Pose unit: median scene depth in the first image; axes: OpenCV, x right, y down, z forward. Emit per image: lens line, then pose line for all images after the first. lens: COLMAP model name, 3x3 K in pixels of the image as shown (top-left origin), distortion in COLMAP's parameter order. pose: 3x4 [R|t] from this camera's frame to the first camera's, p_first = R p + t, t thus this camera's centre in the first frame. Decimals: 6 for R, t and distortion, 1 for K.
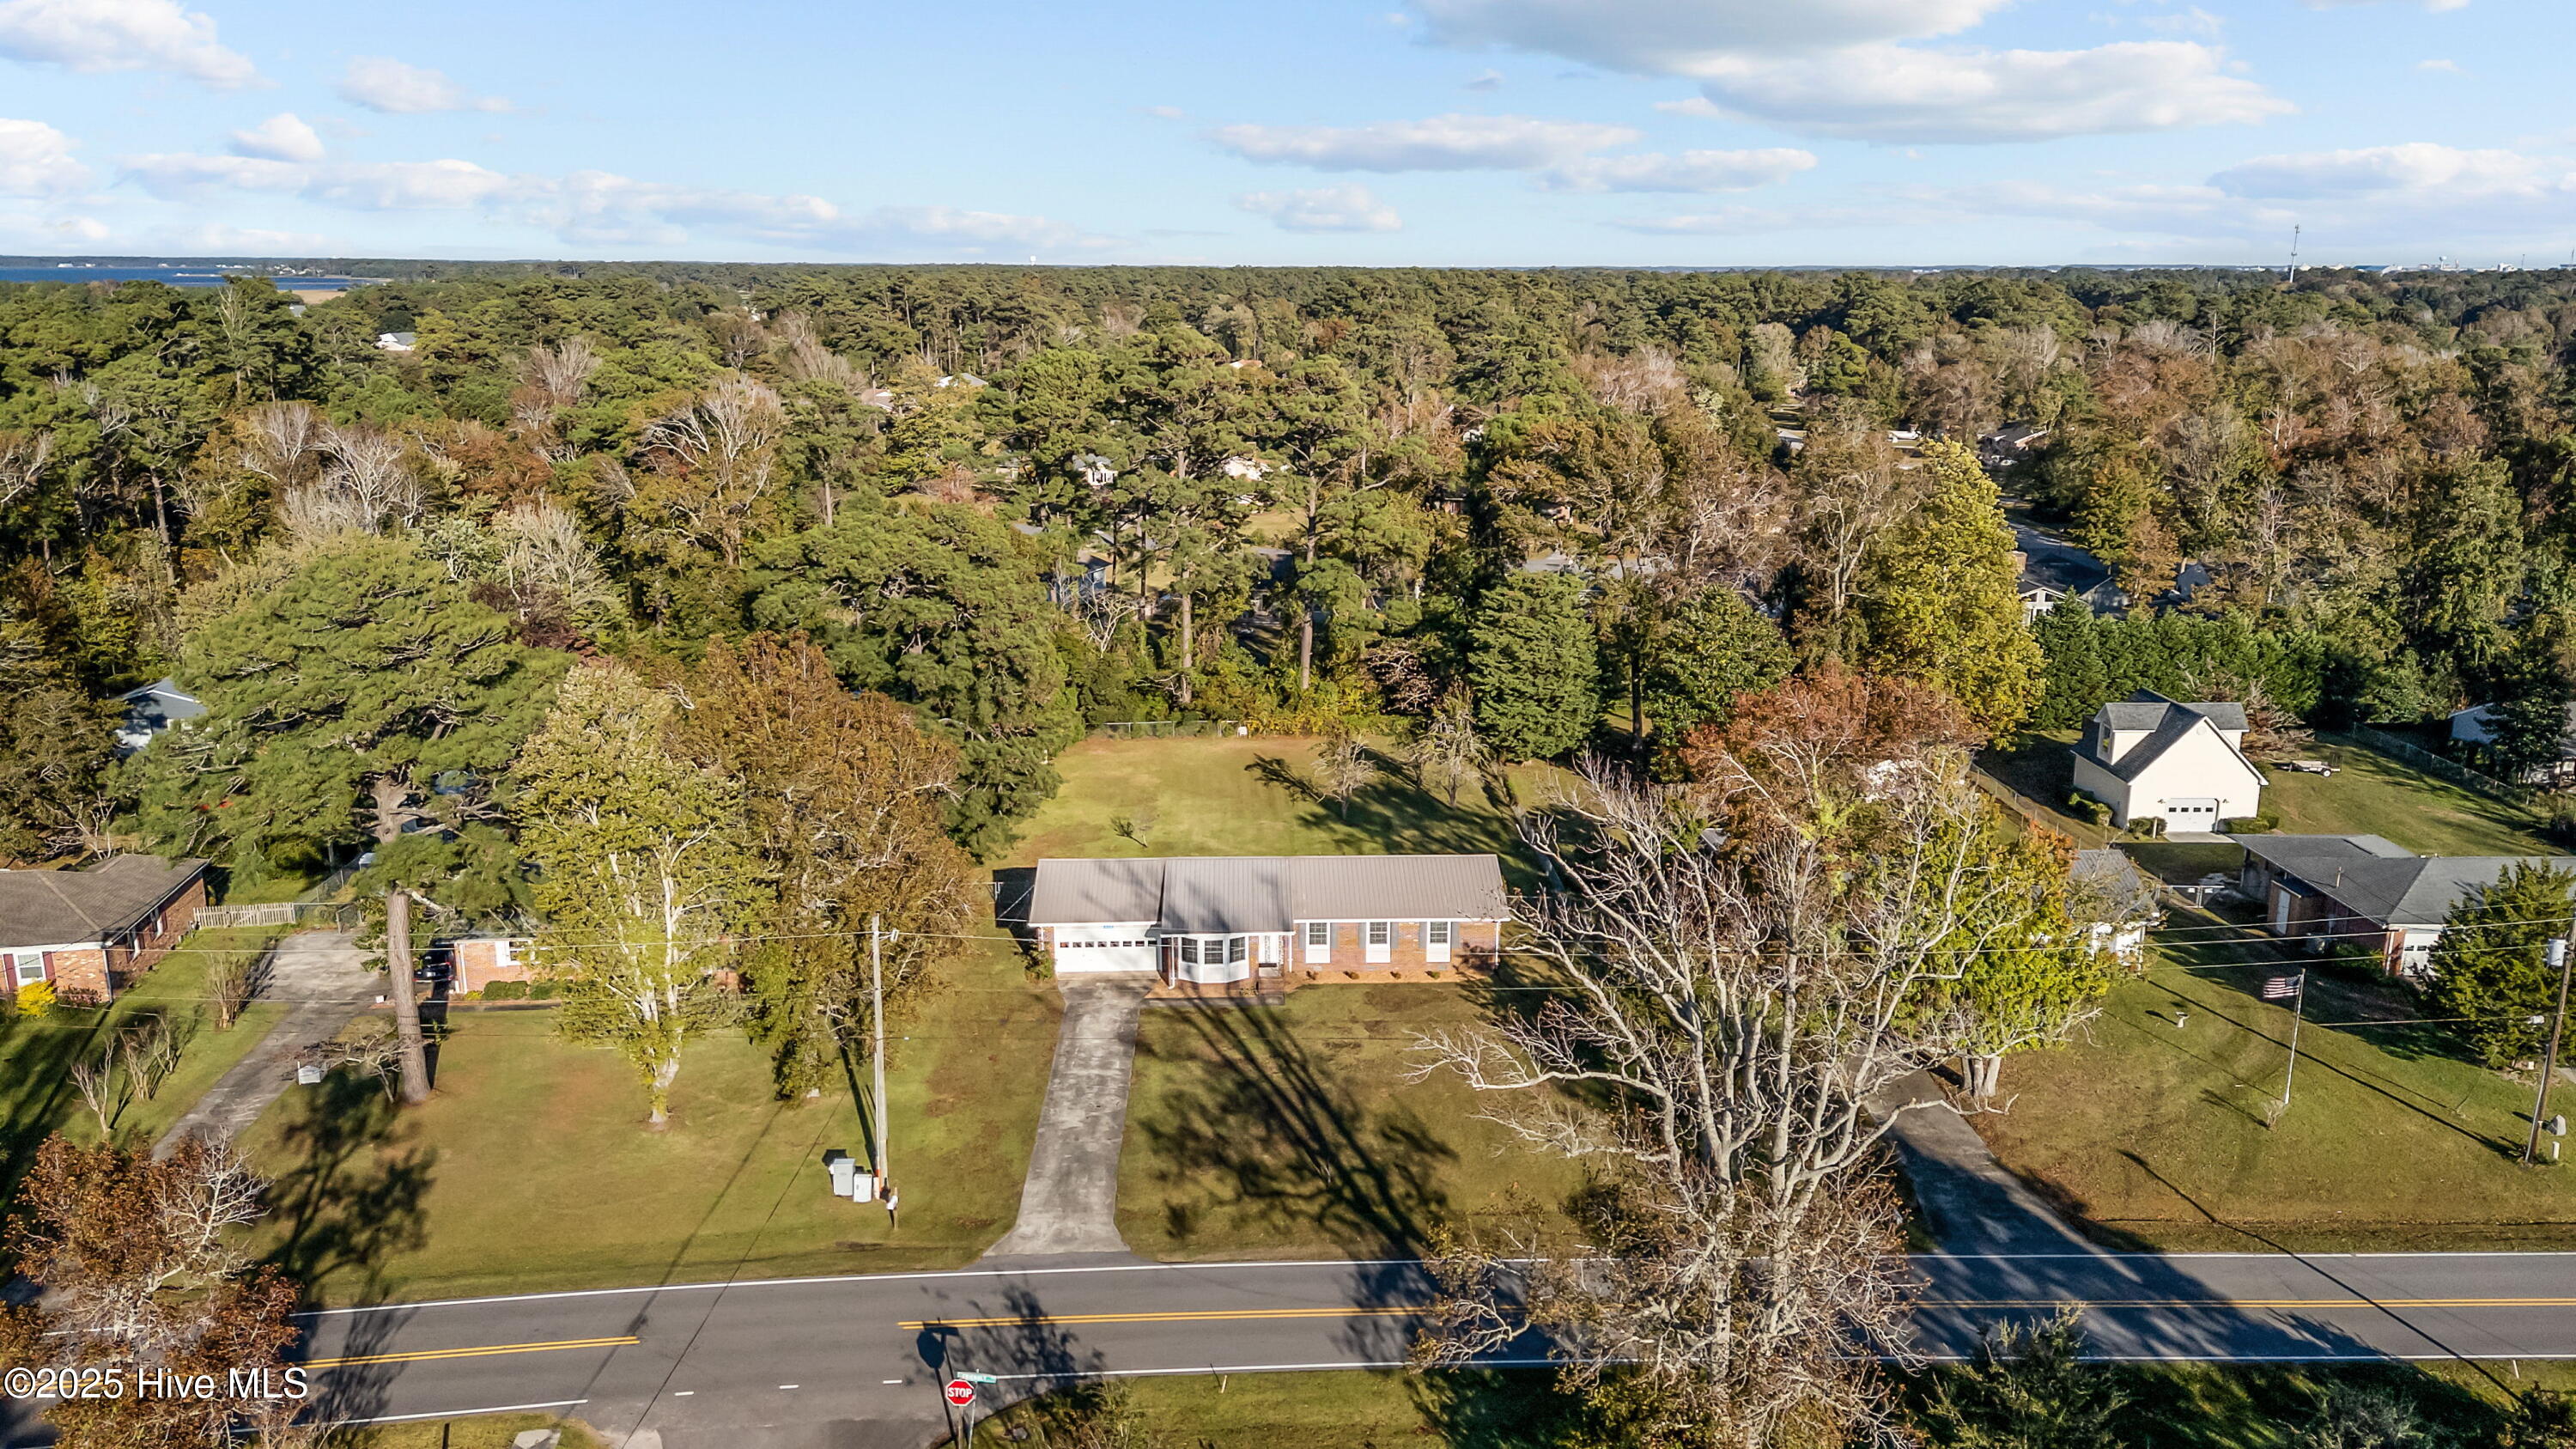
lens RADIAL K [[1899.4, 0, 1288.0], [0, 1899.4, 724.5], [0, 0, 1]] dist [0.091286, -0.046350]
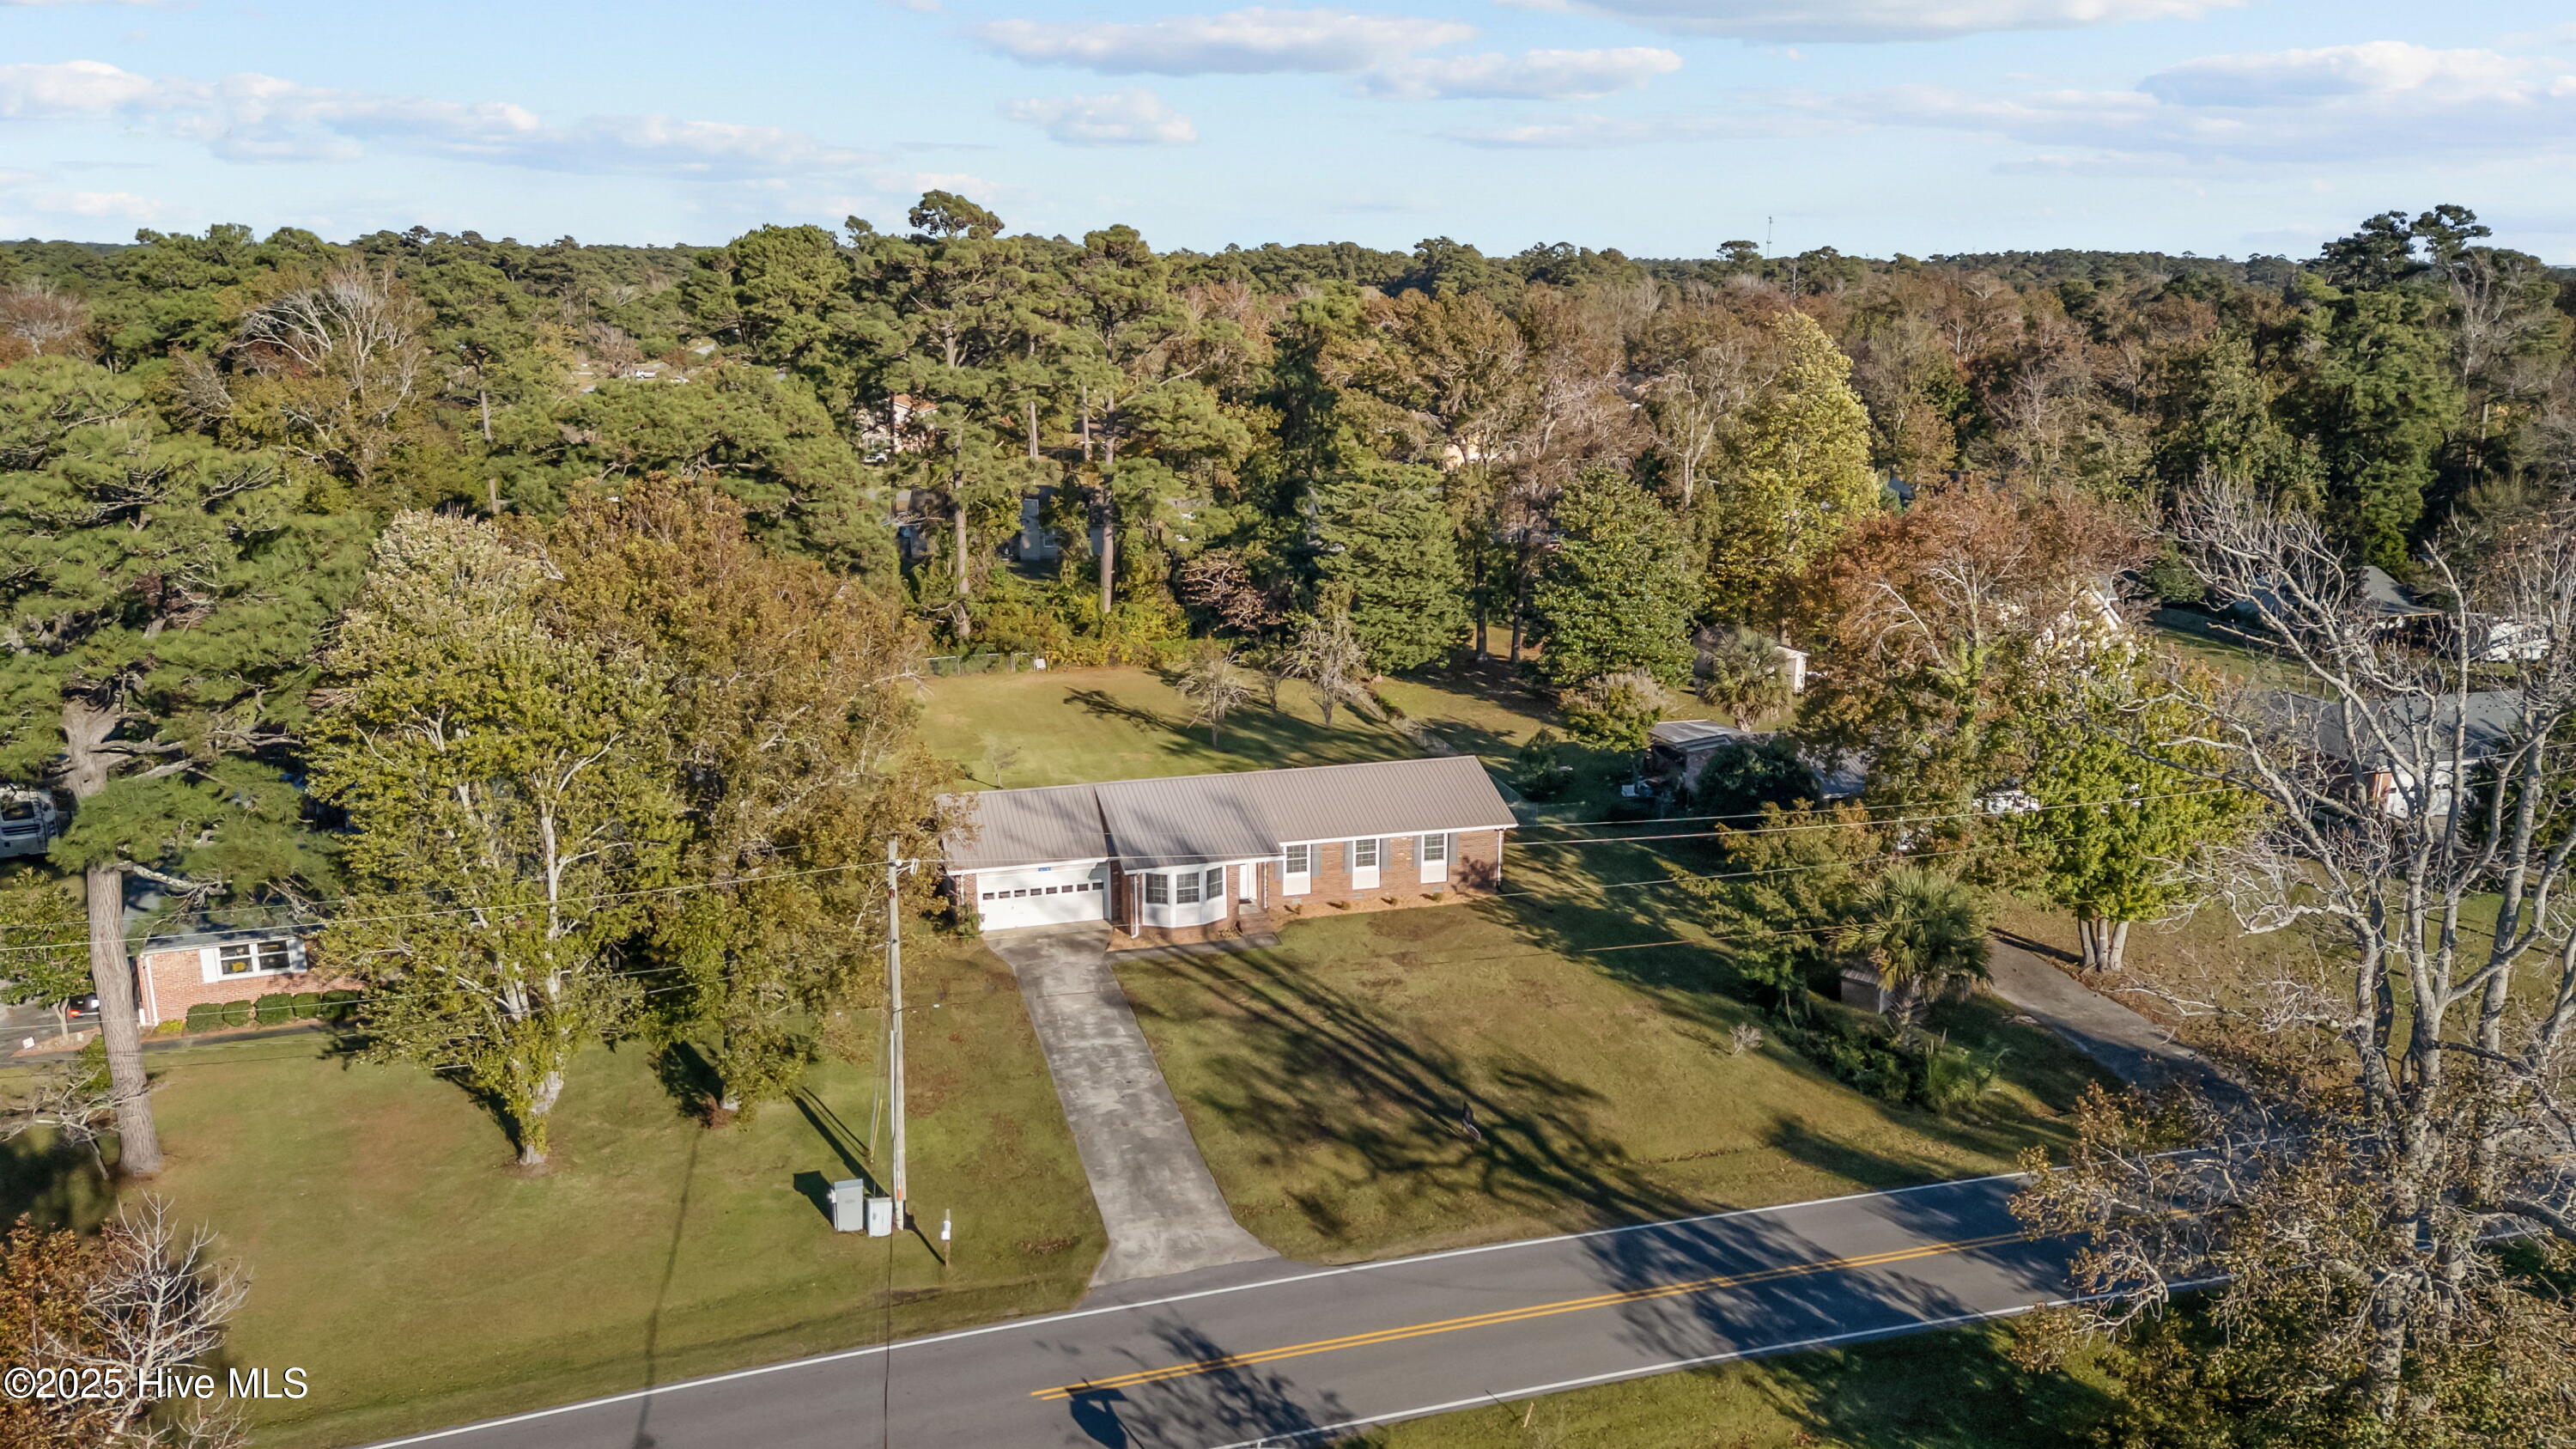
lens RADIAL K [[1899.4, 0, 1288.0], [0, 1899.4, 724.5], [0, 0, 1]] dist [0.091286, -0.046350]
pose [[0.970030, -0.055505, 0.236560, -0.180505], [0.054955, 0.998449, 0.008922, 0.043889], [-0.236689, 0.004346, 0.971576, 0.196969]]
